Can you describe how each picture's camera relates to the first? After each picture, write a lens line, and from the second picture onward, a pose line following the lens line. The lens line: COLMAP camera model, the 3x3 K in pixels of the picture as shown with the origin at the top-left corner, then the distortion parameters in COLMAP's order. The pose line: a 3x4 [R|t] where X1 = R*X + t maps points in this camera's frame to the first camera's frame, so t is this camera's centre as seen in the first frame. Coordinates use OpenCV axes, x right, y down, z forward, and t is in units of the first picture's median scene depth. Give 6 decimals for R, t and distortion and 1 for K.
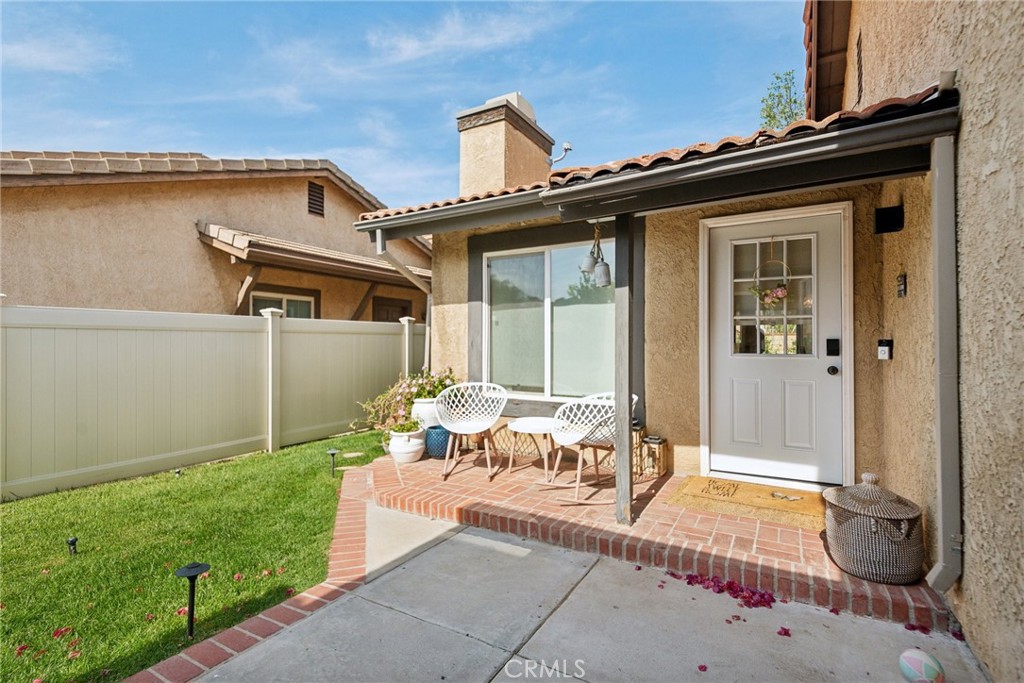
lens RADIAL K [[479.0, 0, 477.9], [0, 479.0, 344.4], [0, 0, 1]] dist [0.001180, -0.000058]
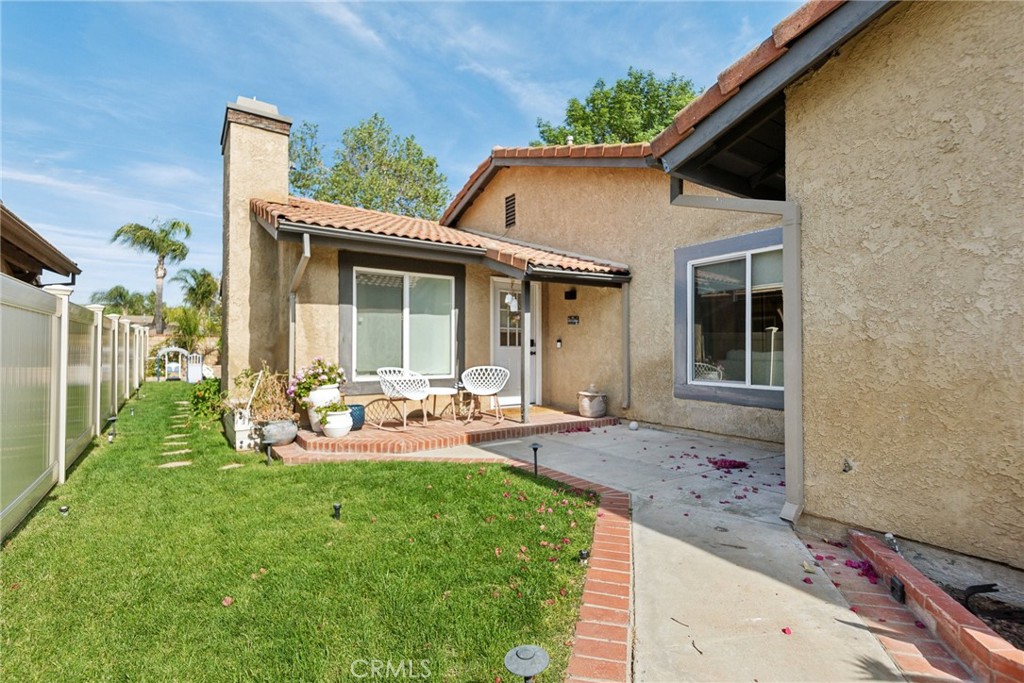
lens RADIAL K [[505.6, 0, 512.0], [0, 505.6, 341.5], [0, 0, 1]] dist [0.000719, 0.000156]
pose [[0.396888, 0.016016, 0.917727, -1.028259], [-0.000480, 0.999851, -0.017242, 0.027578], [-0.917867, 0.006403, 0.396836, 0.095988]]
